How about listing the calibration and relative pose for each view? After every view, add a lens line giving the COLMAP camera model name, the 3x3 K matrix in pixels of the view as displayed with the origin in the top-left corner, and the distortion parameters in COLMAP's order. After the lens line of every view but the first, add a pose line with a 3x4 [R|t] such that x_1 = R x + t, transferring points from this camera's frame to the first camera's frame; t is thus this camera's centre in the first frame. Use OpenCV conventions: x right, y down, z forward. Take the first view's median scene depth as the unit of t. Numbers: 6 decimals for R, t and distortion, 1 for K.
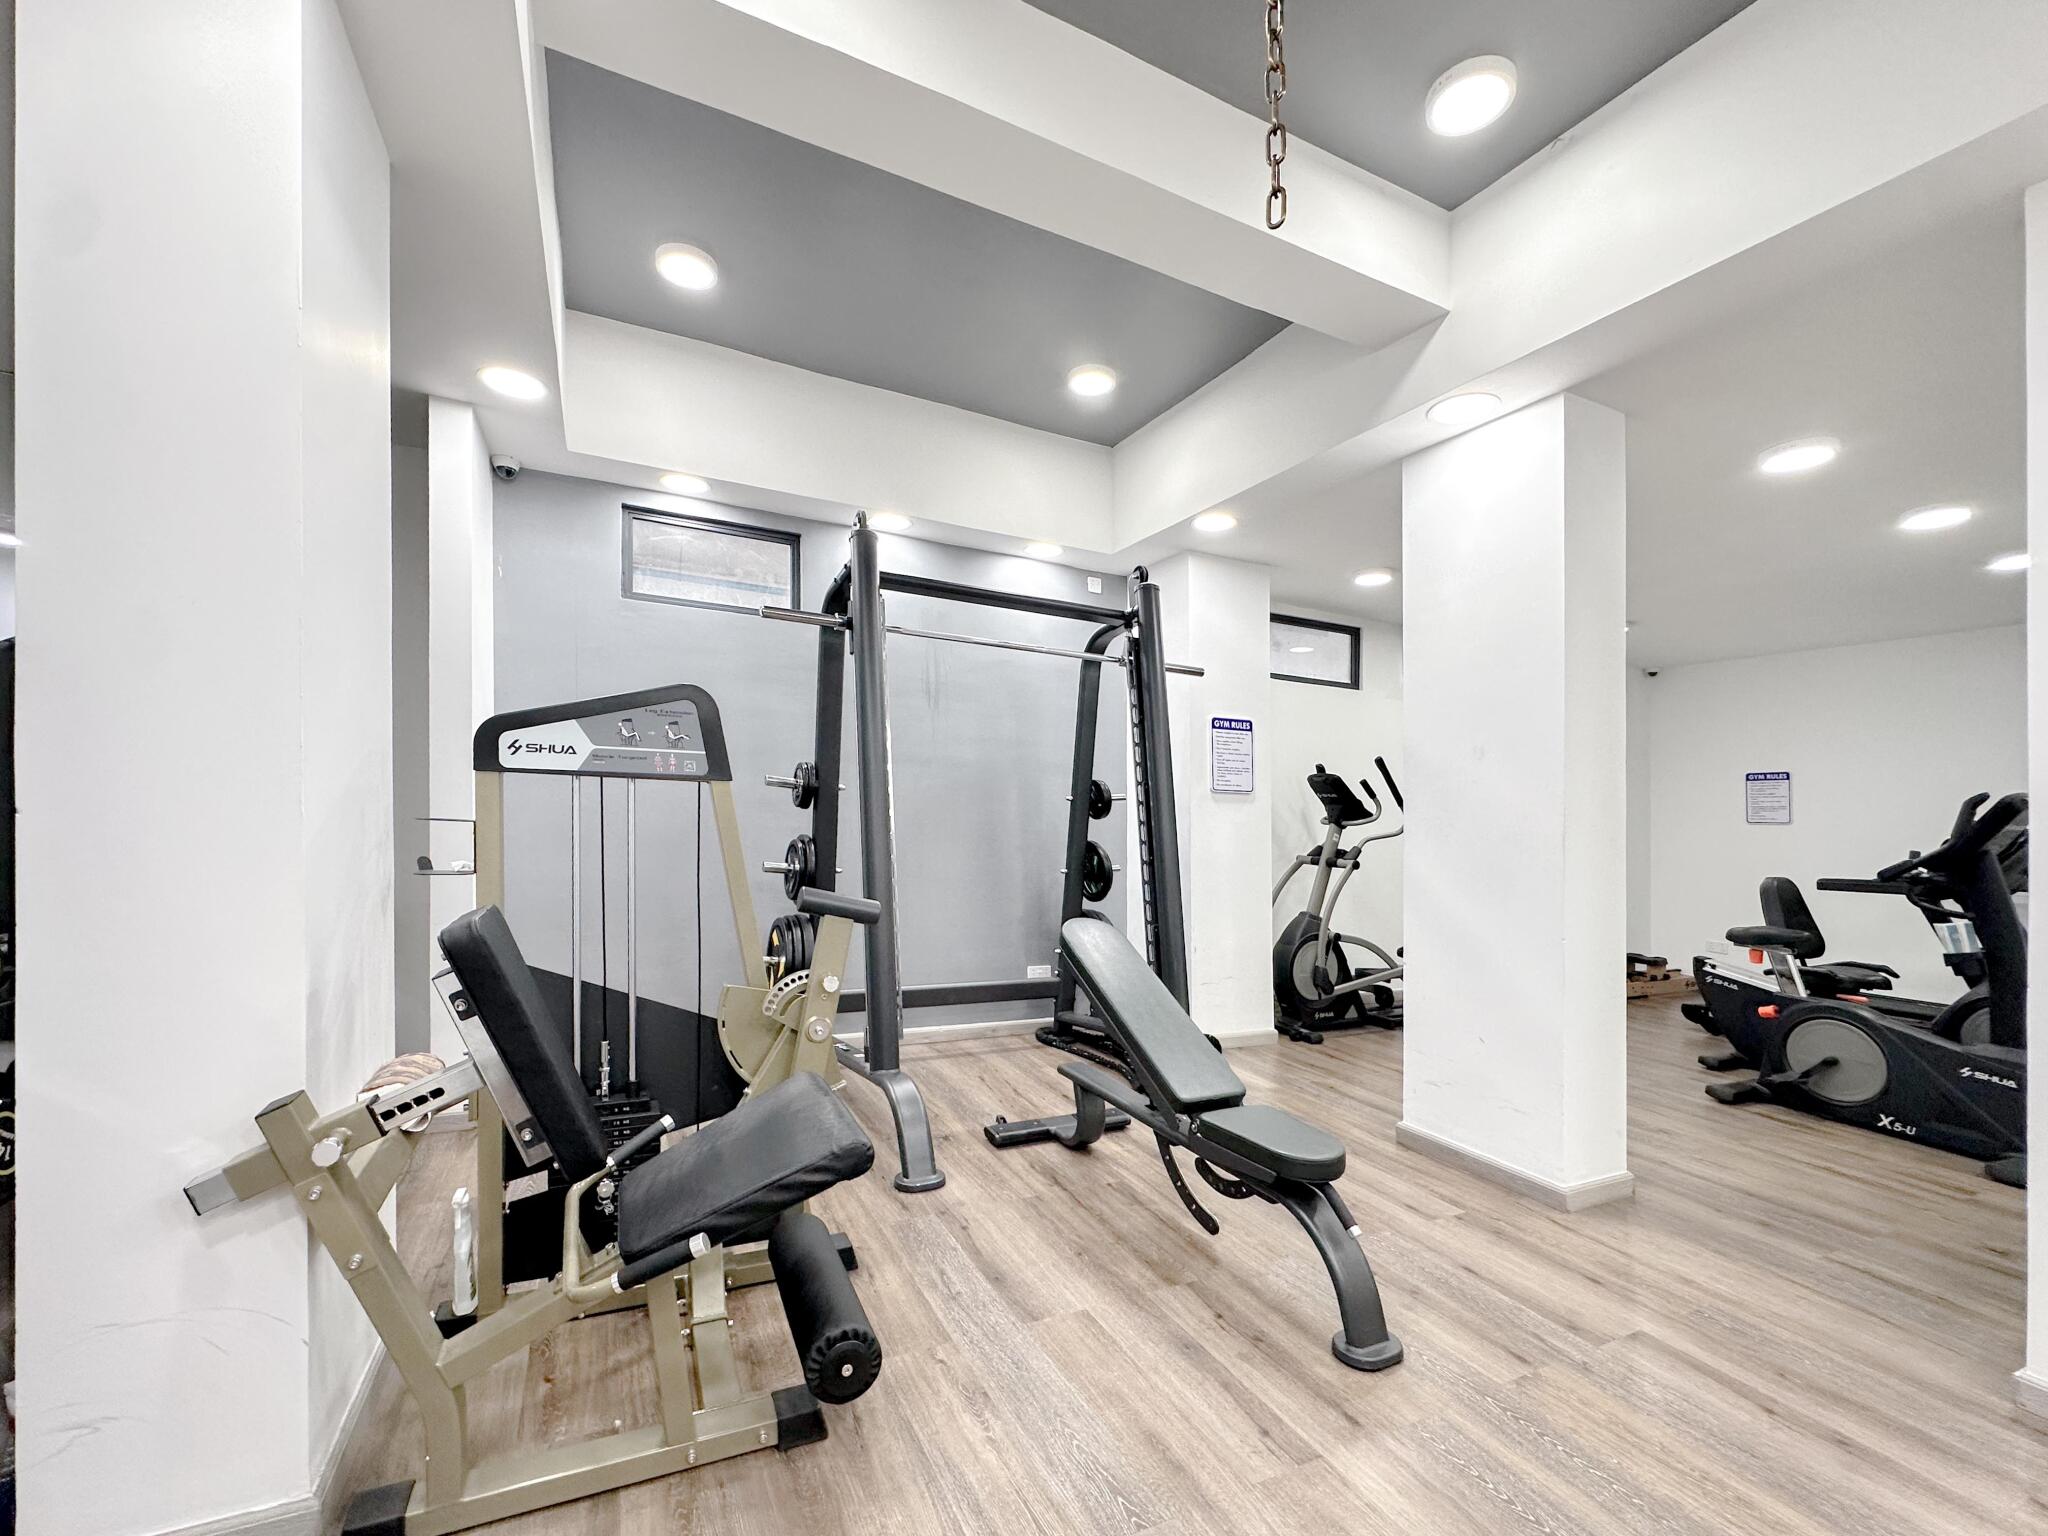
lens RADIAL K [[828.2, 0, 987.6], [0, 828.2, 805.5], [0, 0, 1]] dist [-0.004713, 0.000694]
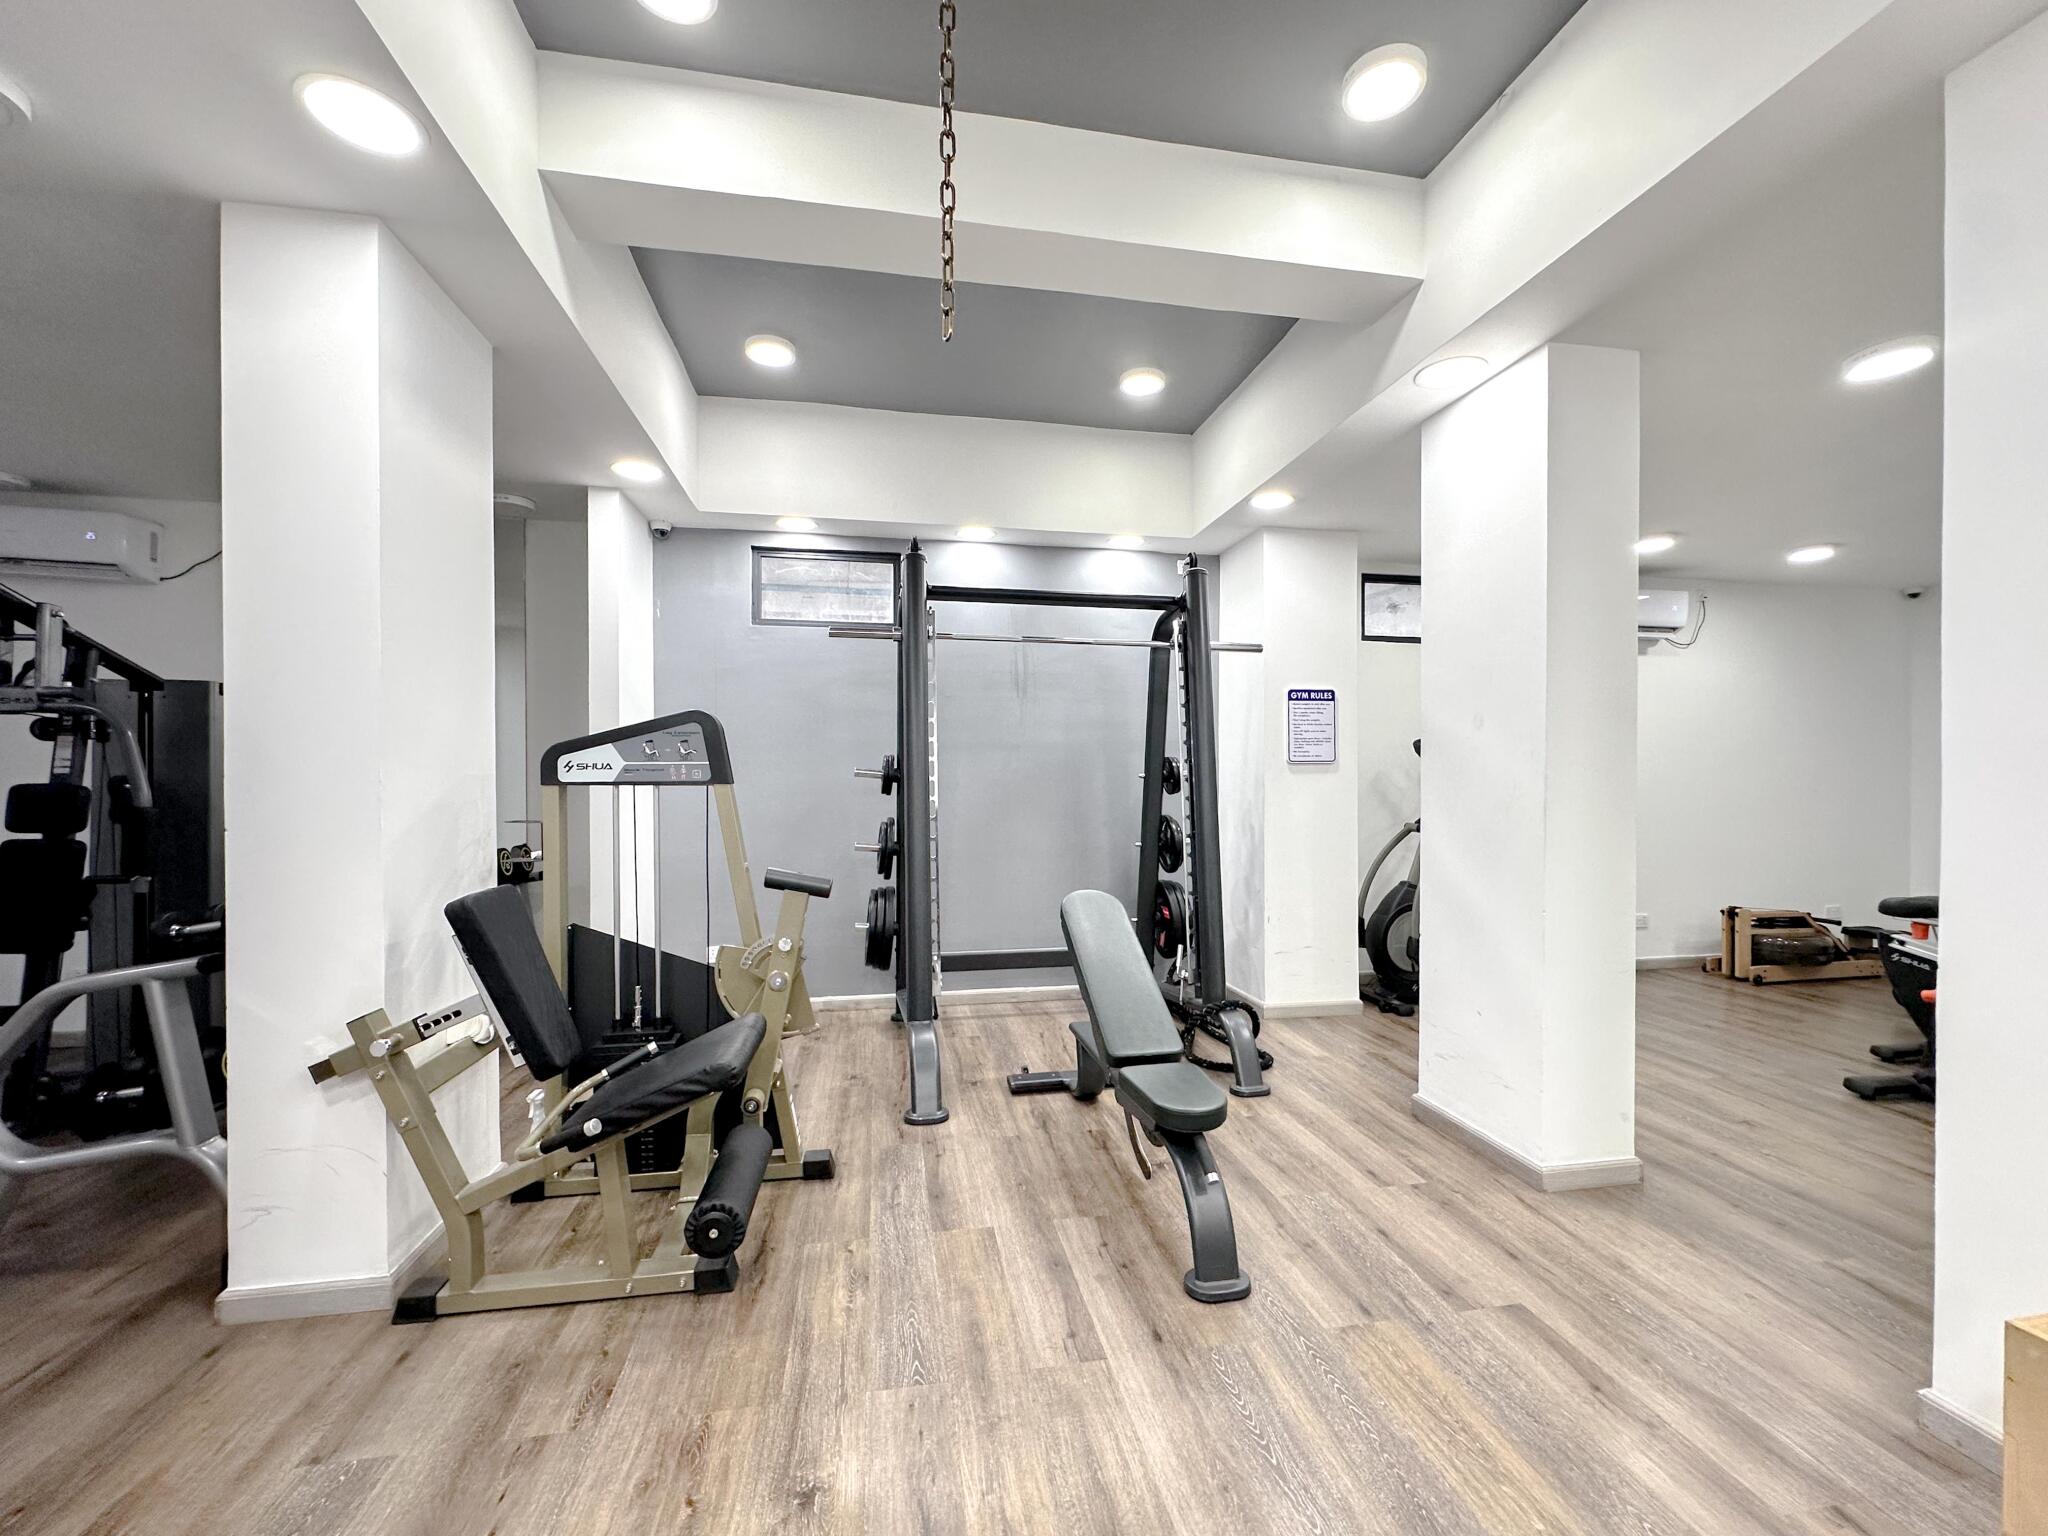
lens RADIAL K [[813.3, 0, 1024.2], [0, 813.3, 770.4], [0, 0, 1]] dist [-0.006369, 0.001406]
pose [[0.967746, -0.038681, -0.248939, 0.310596], [0.037292, 0.999251, -0.010296, -0.014627], [0.249151, 0.000680, 0.968464, -0.066781]]
